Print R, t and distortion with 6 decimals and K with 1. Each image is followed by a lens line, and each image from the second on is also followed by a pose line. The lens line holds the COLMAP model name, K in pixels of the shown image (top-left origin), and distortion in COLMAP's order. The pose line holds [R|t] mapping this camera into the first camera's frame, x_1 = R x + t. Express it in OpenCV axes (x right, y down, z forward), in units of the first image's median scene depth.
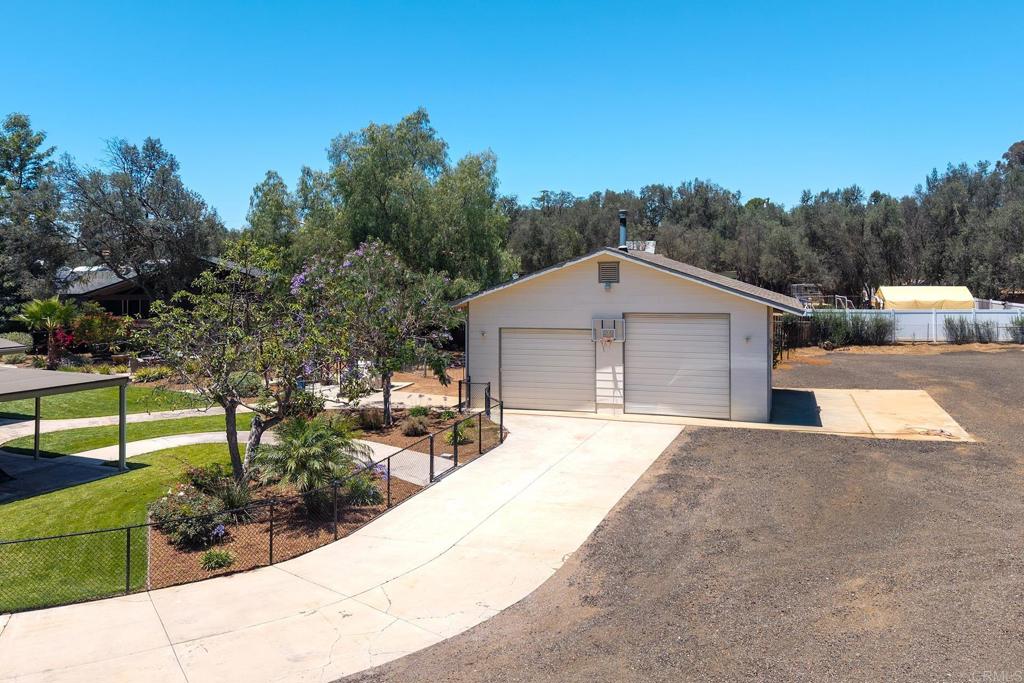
lens RADIAL K [[771.8, 0, 512.0], [0, 771.8, 341.5], [0, 0, 1]] dist [0.078234, -0.135378]
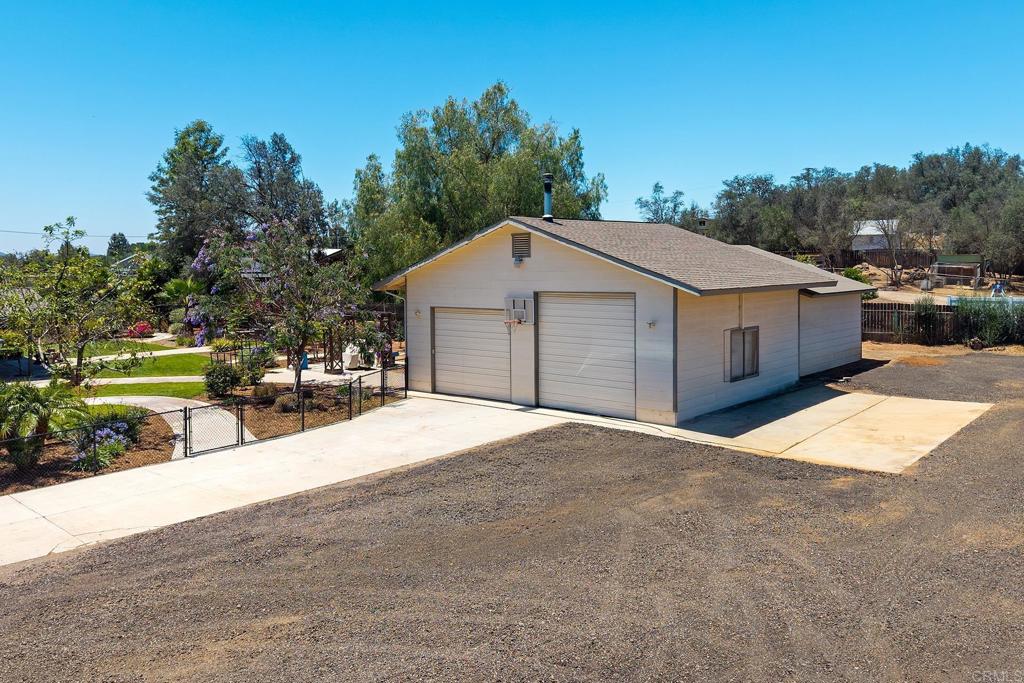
lens RADIAL K [[771.8, 0, 512.0], [0, 771.8, 341.5], [0, 0, 1]] dist [0.078234, -0.135378]
pose [[0.927706, 0.034465, -0.371717, 0.286971], [-0.029755, 0.999388, 0.018401, 0.002893], [0.372124, -0.006010, 0.928164, 0.111384]]
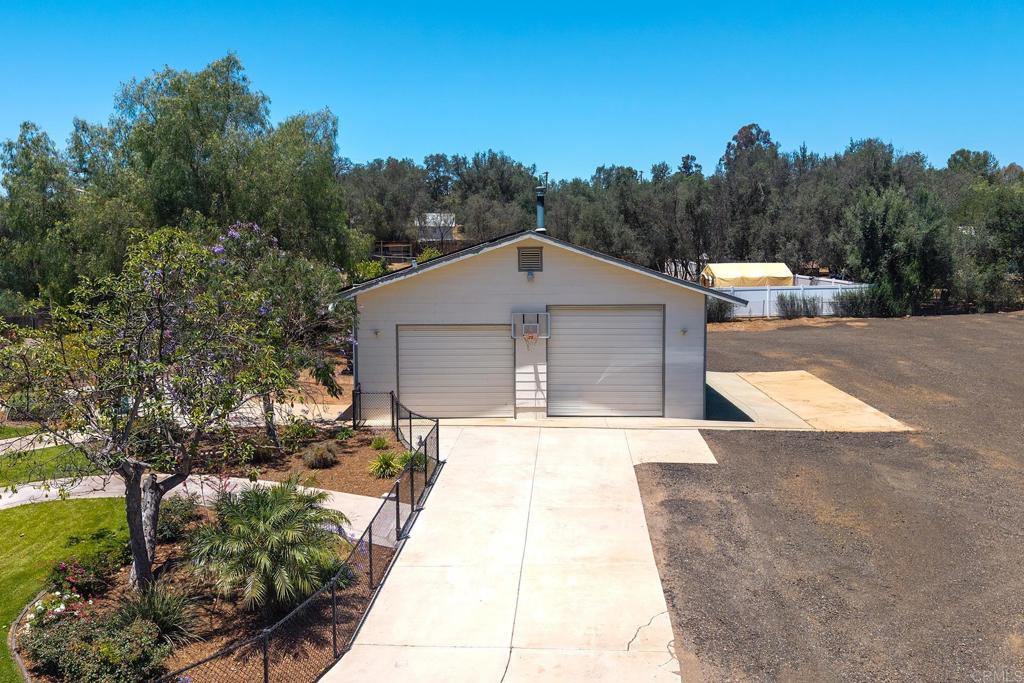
lens RADIAL K [[771.8, 0, 512.0], [0, 771.8, 341.5], [0, 0, 1]] dist [0.078234, -0.135378]
pose [[0.953992, -0.038331, 0.297370, -0.101917], [0.026422, 0.998683, 0.043968, -0.022620], [-0.298664, -0.034088, 0.953749, 0.106469]]
